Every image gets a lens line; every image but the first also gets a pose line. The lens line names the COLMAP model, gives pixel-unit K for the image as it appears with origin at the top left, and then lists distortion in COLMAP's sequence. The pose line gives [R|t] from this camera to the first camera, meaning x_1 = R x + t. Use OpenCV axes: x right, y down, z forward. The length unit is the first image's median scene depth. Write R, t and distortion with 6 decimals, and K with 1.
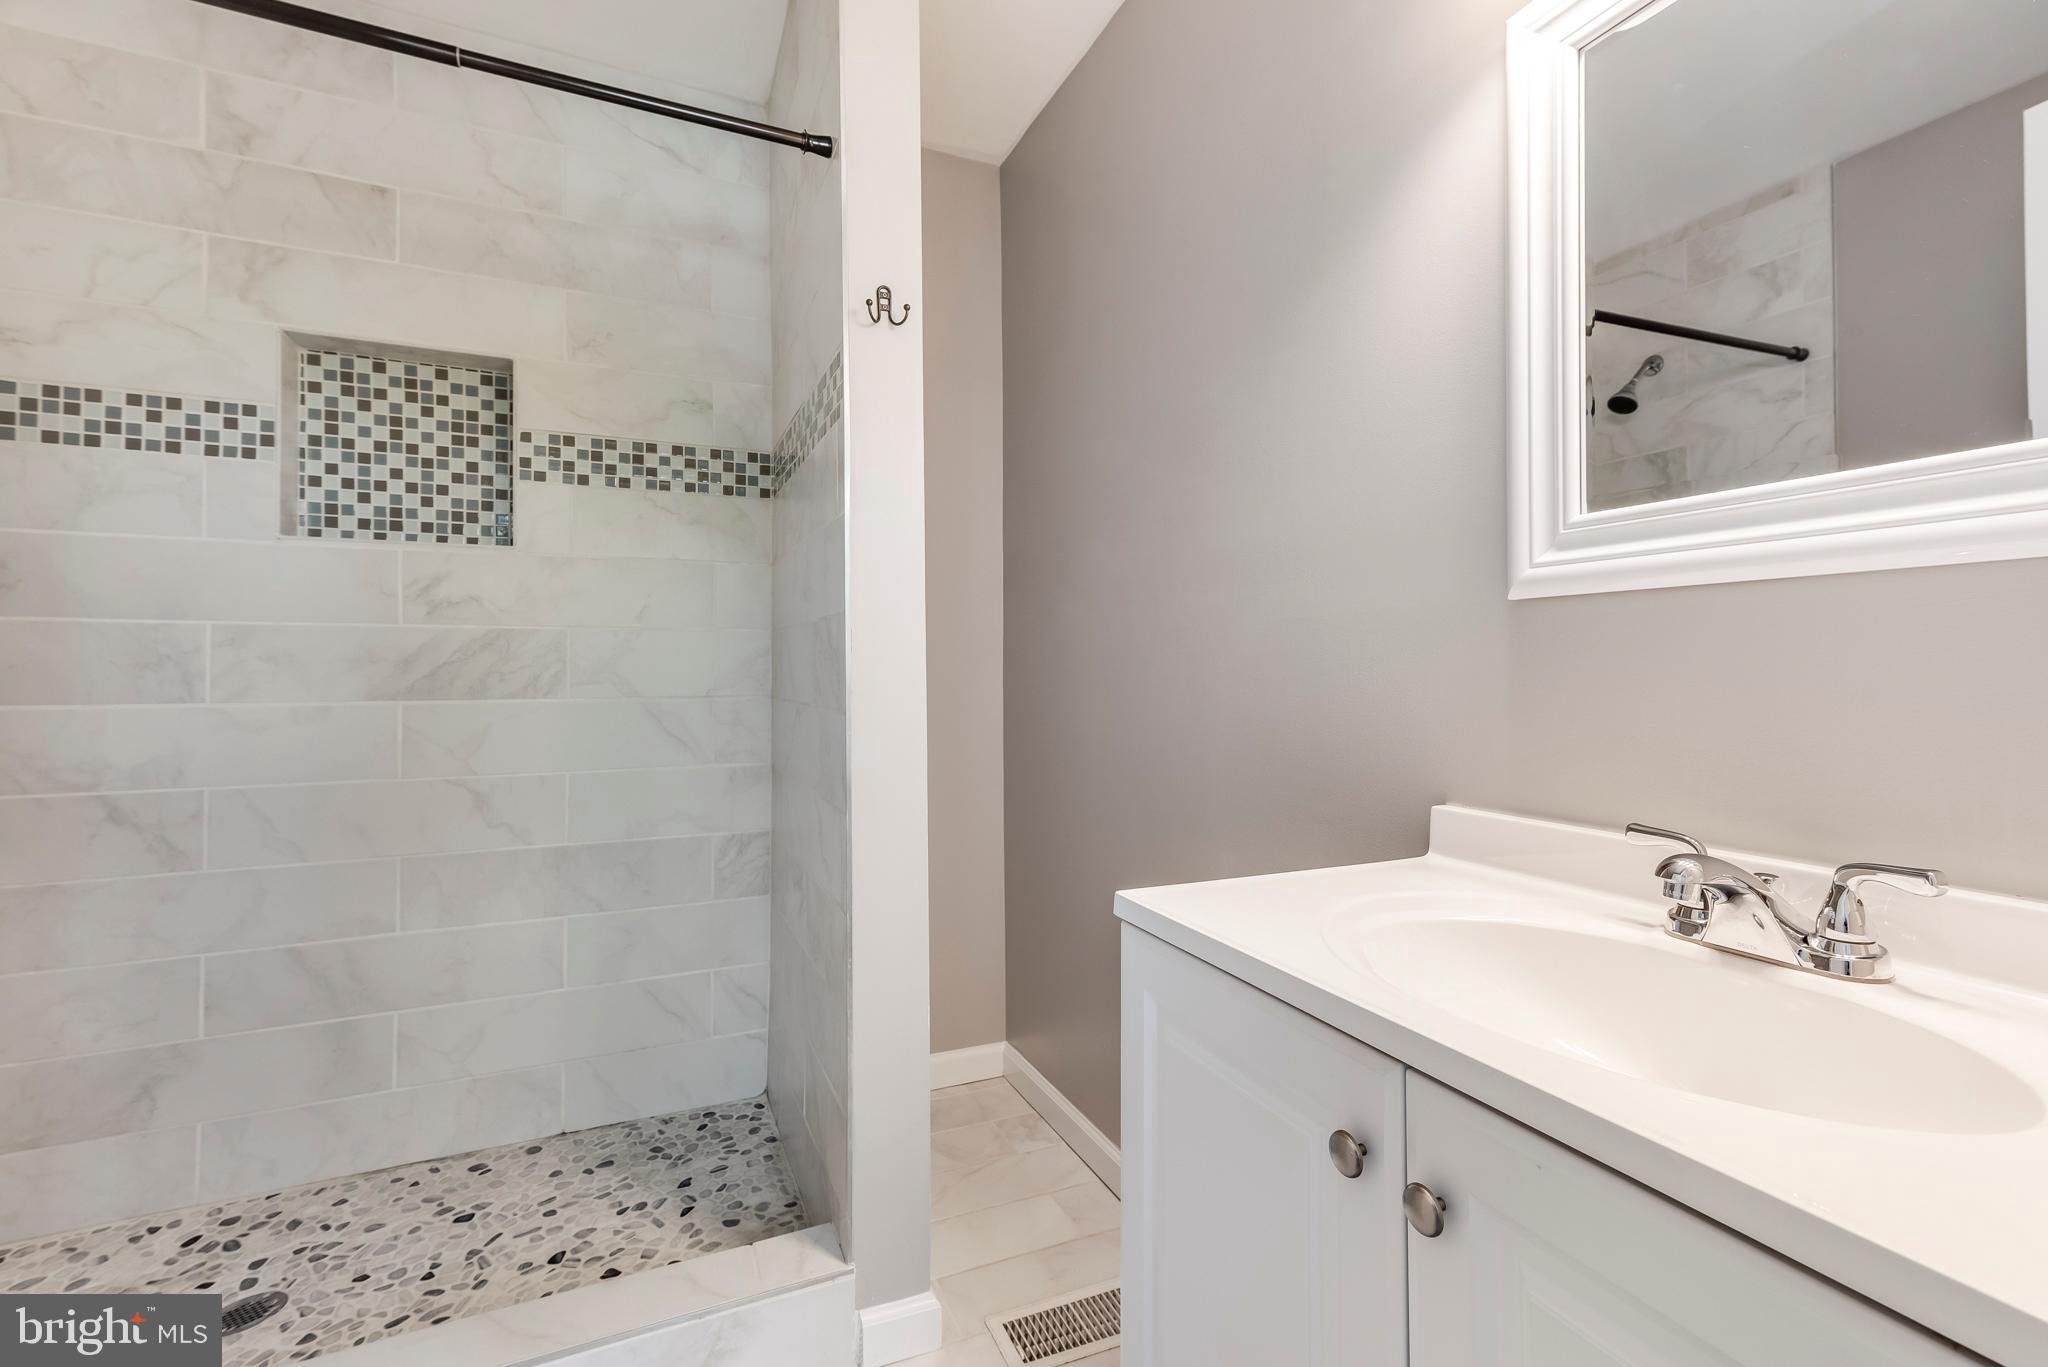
lens RADIAL K [[910.9, 0, 1024.0], [0, 910.9, 683.5], [0, 0, 1]] dist [0.021768, 0.000339]
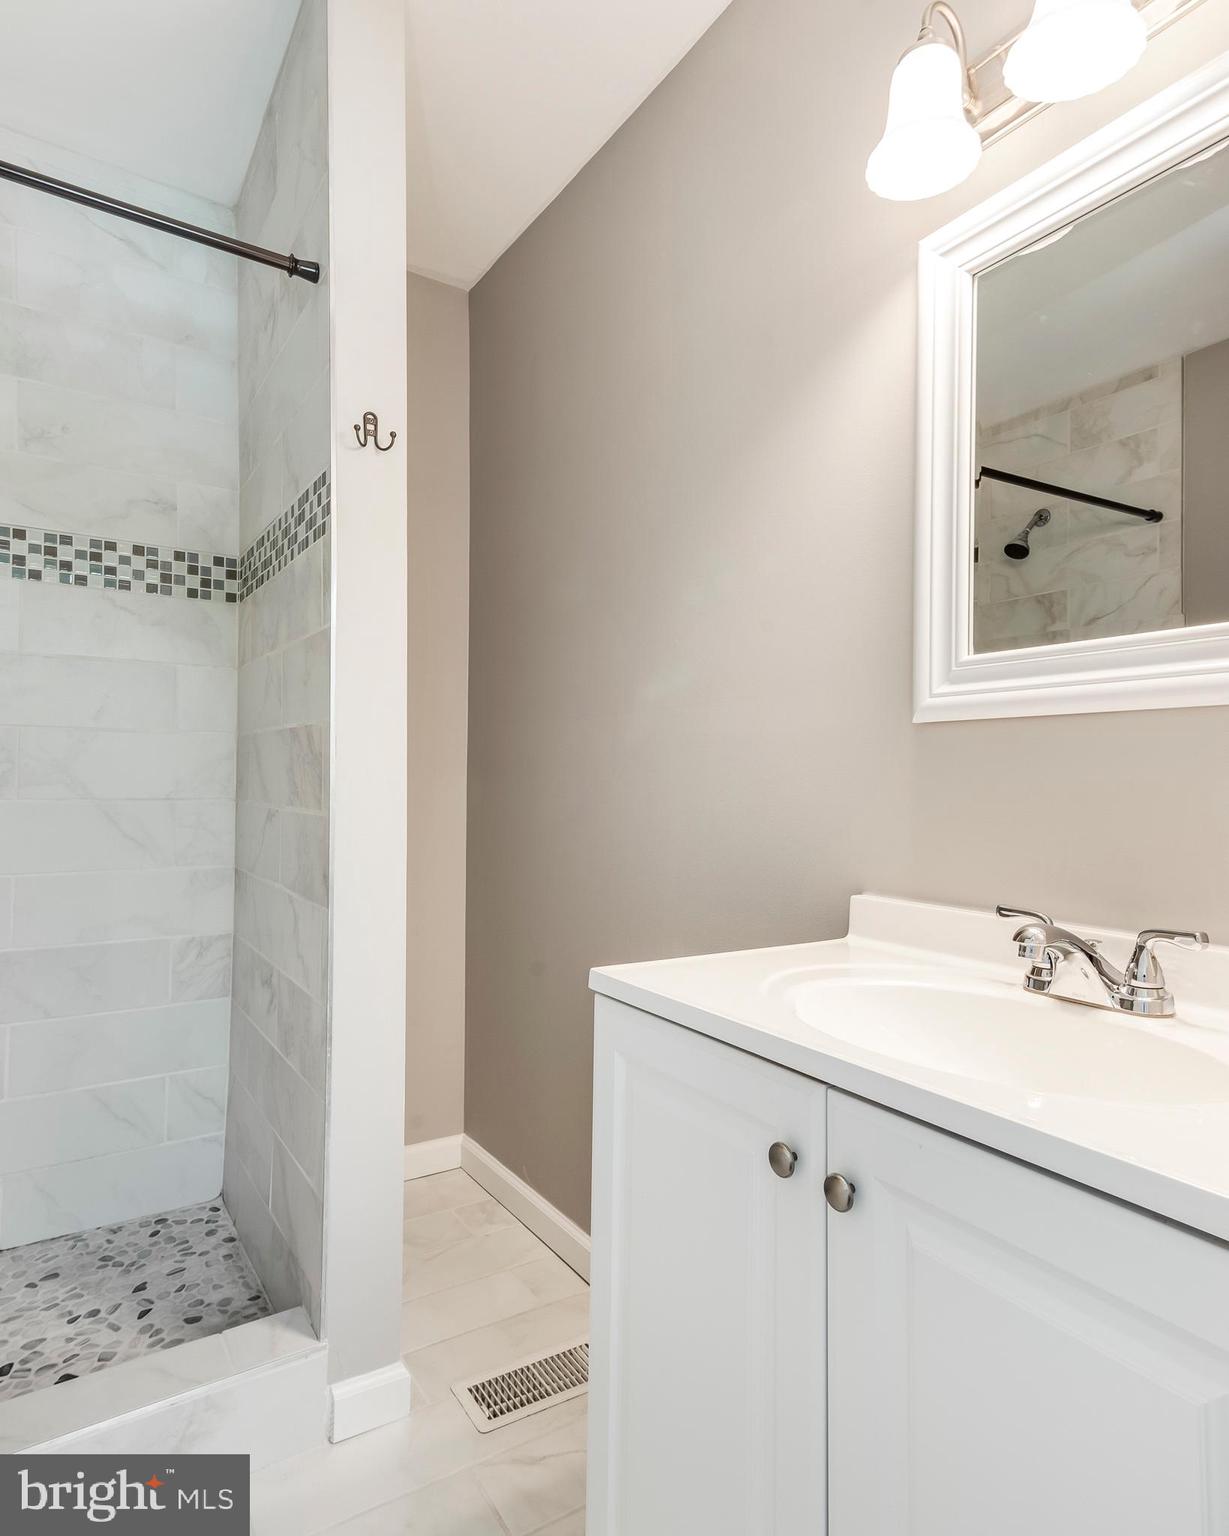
lens RADIAL K [[909.1, 0, 606.4], [0, 909.1, 800.1], [0, 0, 1]] dist [0.049771, -0.000870]
pose [[0.988354, 0.009832, 0.151852, -0.029724], [-0.011019, 0.999915, 0.006974, 0.003427], [-0.151770, -0.008566, 0.988379, -0.072781]]
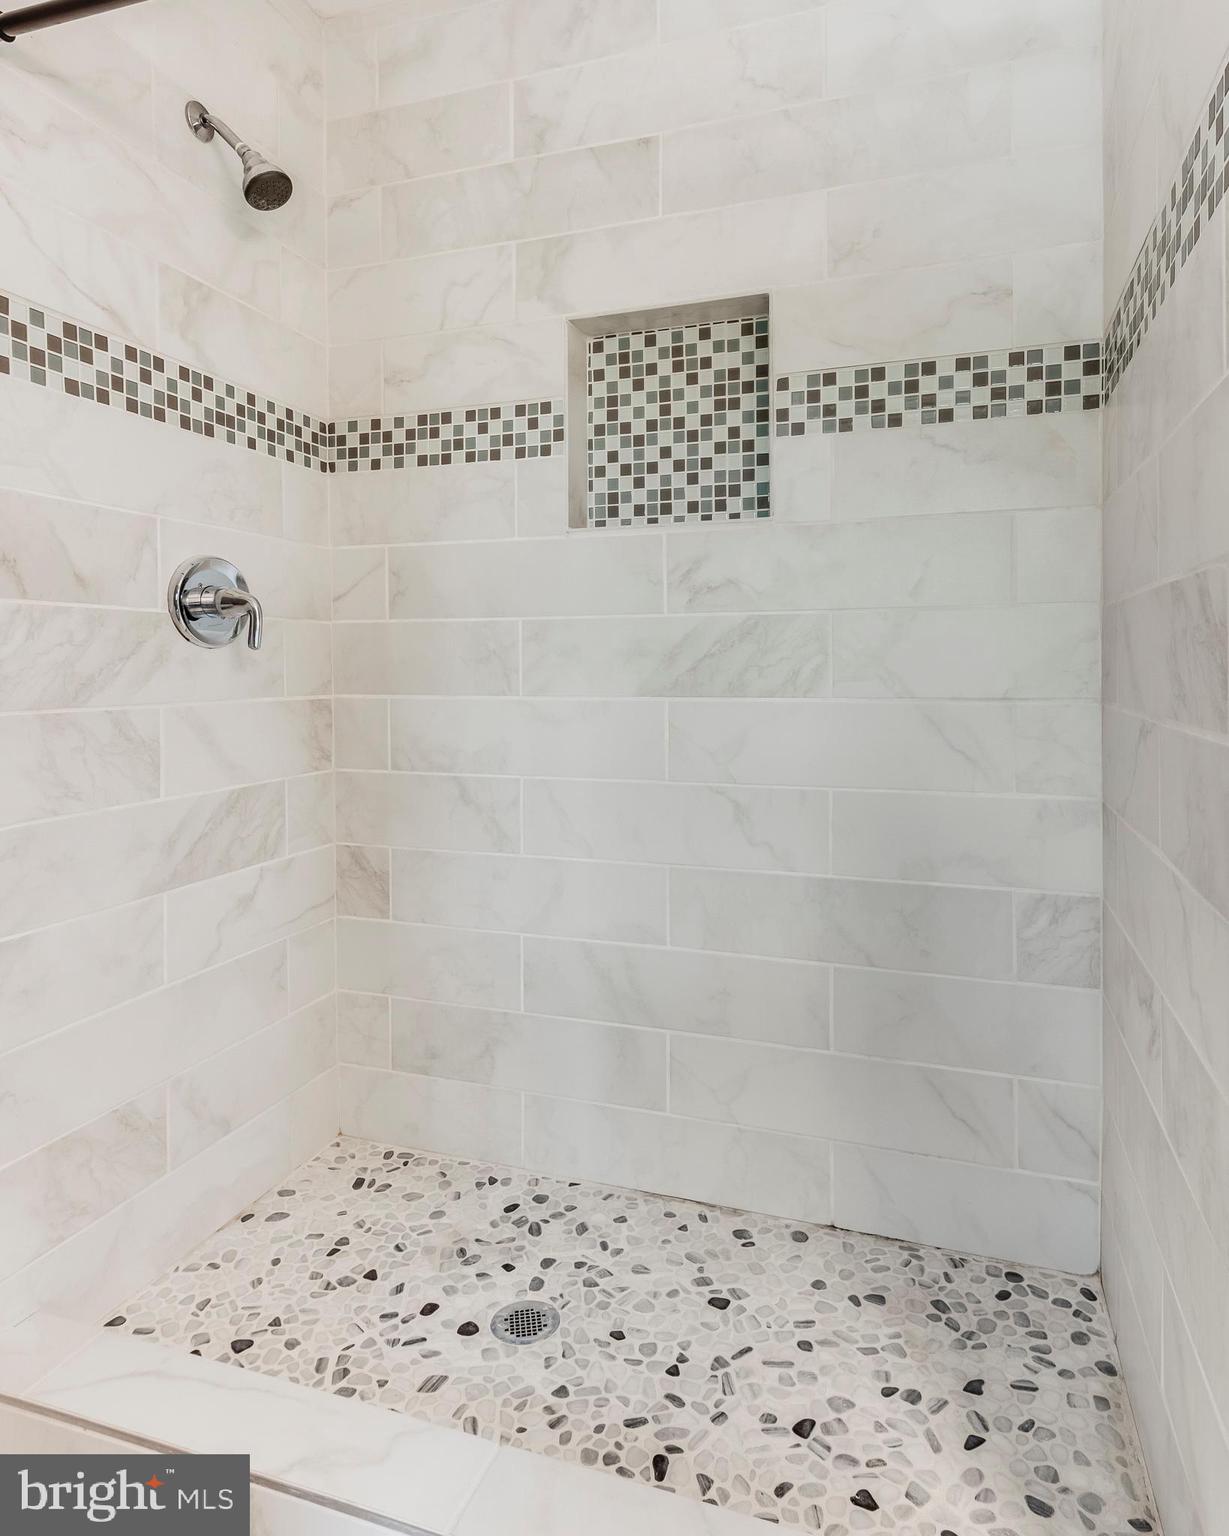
lens RADIAL K [[952.5, 0, 619.7], [0, 952.5, 660.9], [0, 0, 1]] dist [0.021381, -0.002103]
pose [[0.732862, -0.003432, -0.680368, -0.063246], [-0.006670, 0.999903, -0.012229, -0.005577], [0.680344, 0.013500, 0.732768, 0.272276]]
